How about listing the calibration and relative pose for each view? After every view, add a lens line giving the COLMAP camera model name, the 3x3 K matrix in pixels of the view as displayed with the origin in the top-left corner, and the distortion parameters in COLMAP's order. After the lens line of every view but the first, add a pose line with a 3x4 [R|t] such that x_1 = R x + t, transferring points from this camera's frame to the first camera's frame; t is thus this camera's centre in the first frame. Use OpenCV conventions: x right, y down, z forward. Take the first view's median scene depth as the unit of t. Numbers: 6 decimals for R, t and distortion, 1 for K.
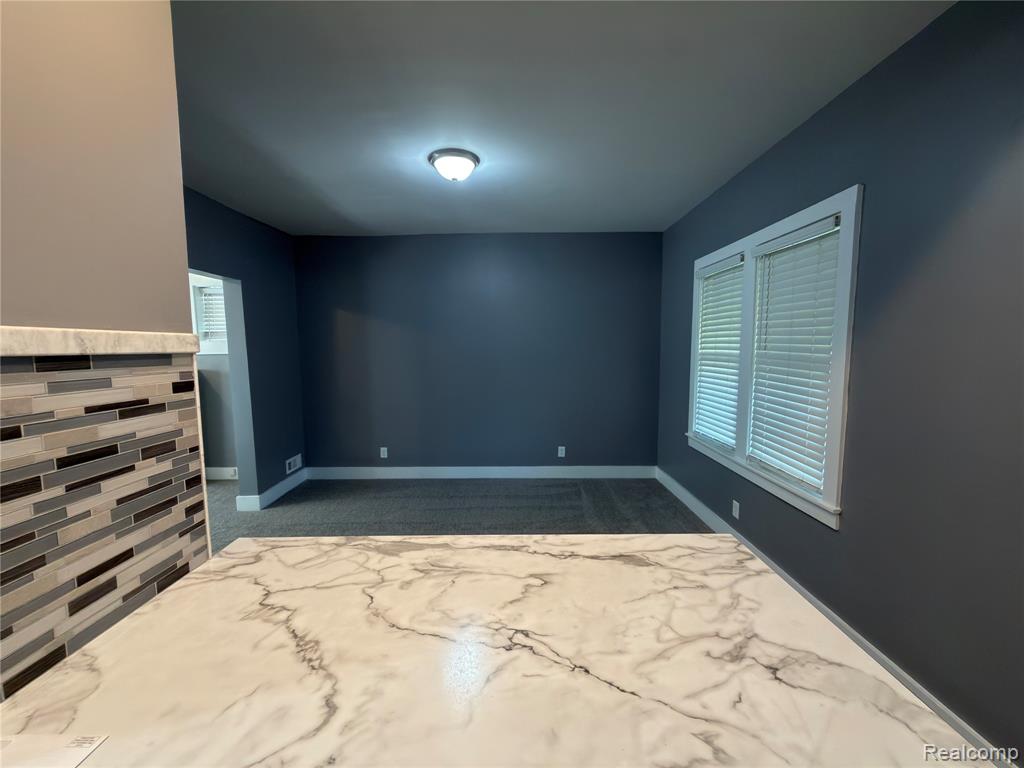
lens RADIAL K [[407.9, 0, 514.3], [0, 407.9, 385.7], [0, 0, 1]] dist [-0.000776, 0.000673]
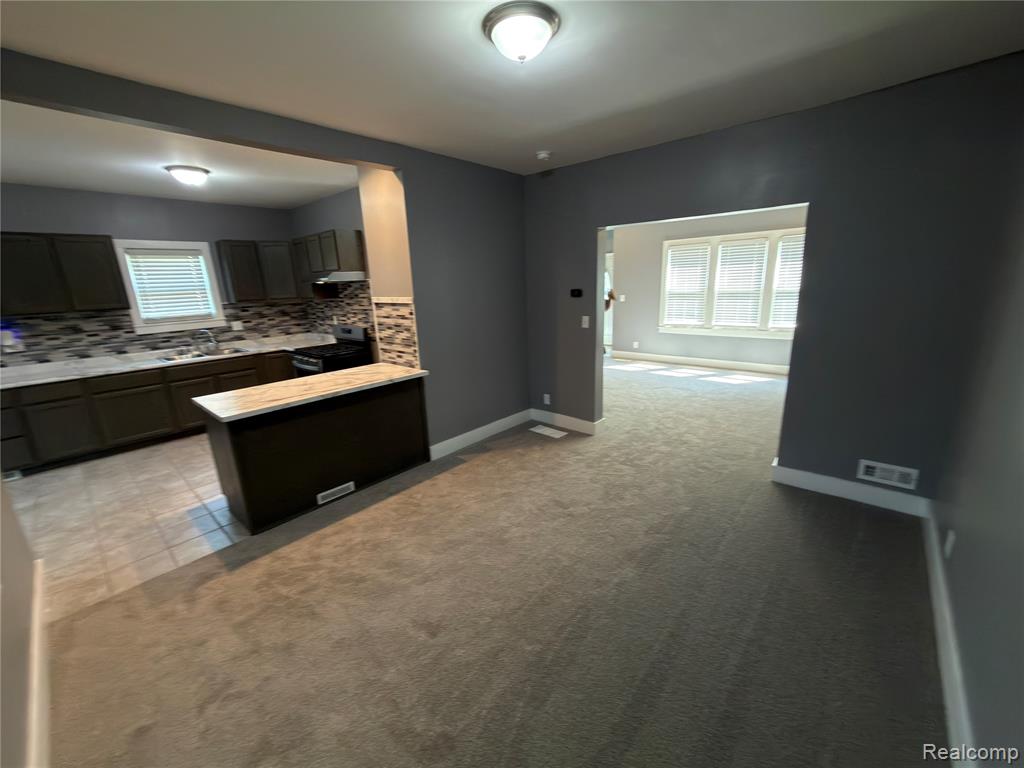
lens RADIAL K [[407.9, 0, 511.4], [0, 407.9, 389.3], [0, 0, 1]] dist [-0.000776, 0.000673]
pose [[-0.663500, 0.225144, -0.713497, 1.325778], [-0.030511, 0.944712, 0.326478, -0.599985], [0.747554, 0.238388, -0.619947, 4.368251]]
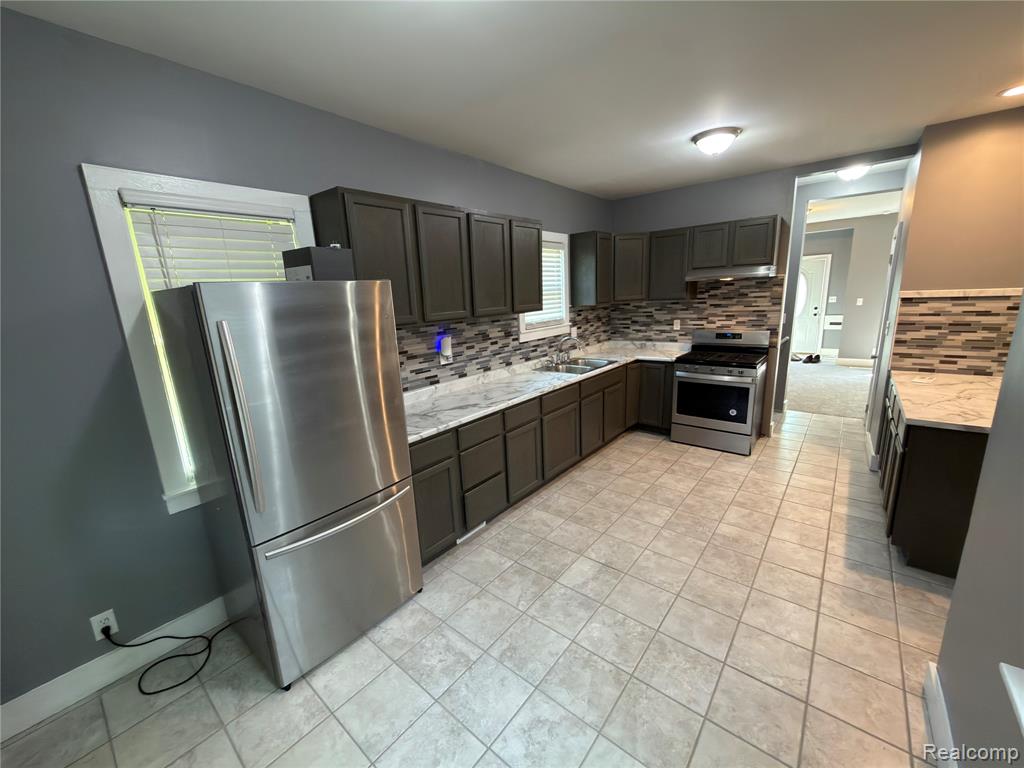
lens RADIAL K [[407.9, 0, 513.0], [0, 407.9, 385.7], [0, 0, 1]] dist [-0.000776, 0.000673]
pose [[-0.632642, 0.206185, -0.746493, 3.894625], [-0.025421, 0.957859, 0.286110, -0.223021], [0.774027, 0.199982, -0.600741, 0.181730]]
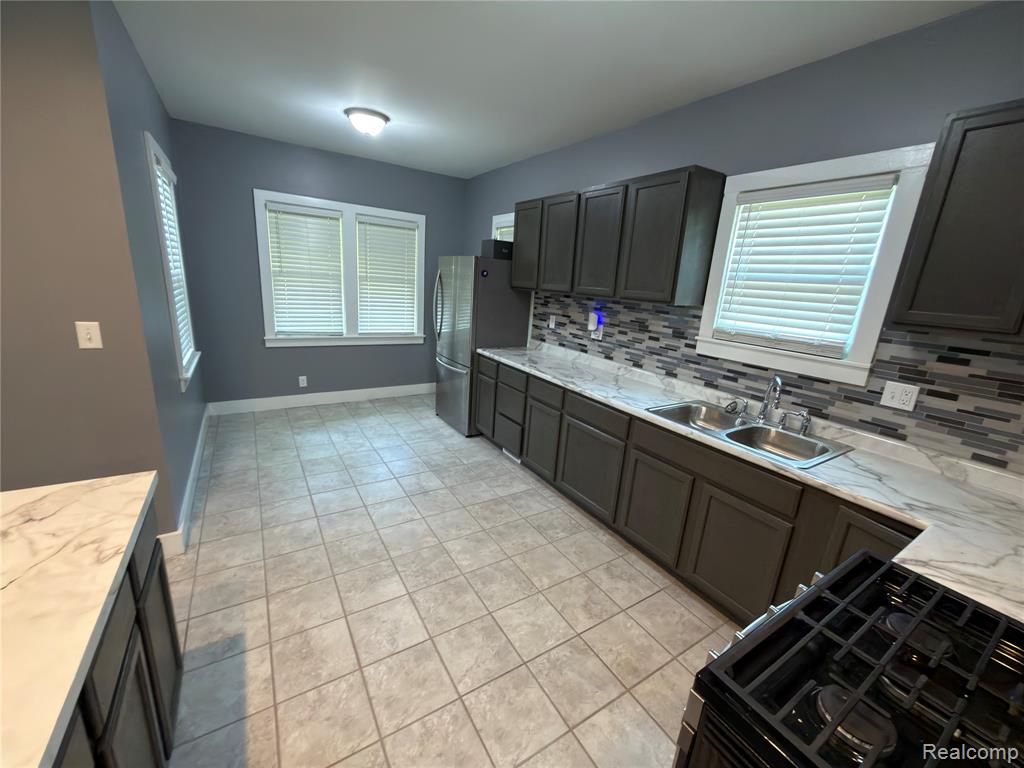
lens RADIAL K [[407.9, 0, 513.3], [0, 407.9, 386.2], [0, 0, 1]] dist [-0.000776, 0.000673]
pose [[-0.539550, -0.244452, 0.805685, -0.998690], [0.015216, 0.953936, 0.299622, -0.101817], [-0.841816, 0.173921, -0.510977, 0.198929]]
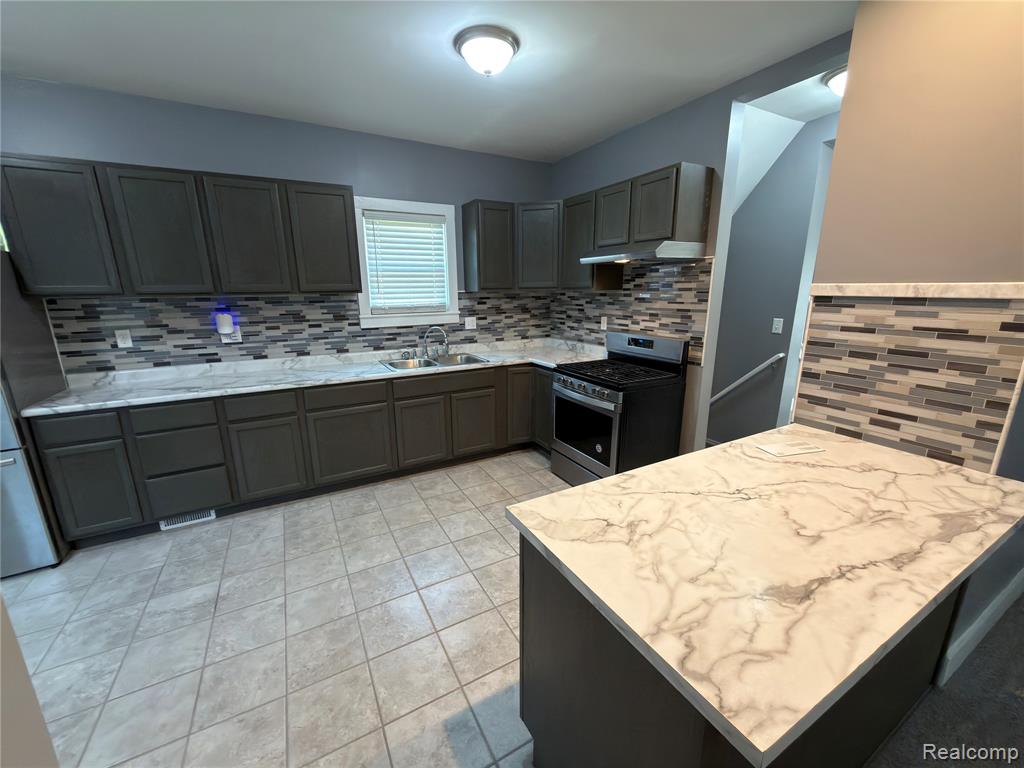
lens RADIAL K [[407.9, 0, 512.5], [0, 407.9, 386.7], [0, 0, 1]] dist [-0.000776, 0.000673]
pose [[-0.873906, 0.128412, -0.468826, 1.255501], [-0.034241, 0.945818, 0.322887, -0.195904], [0.484887, 0.298227, -0.822159, 1.515991]]
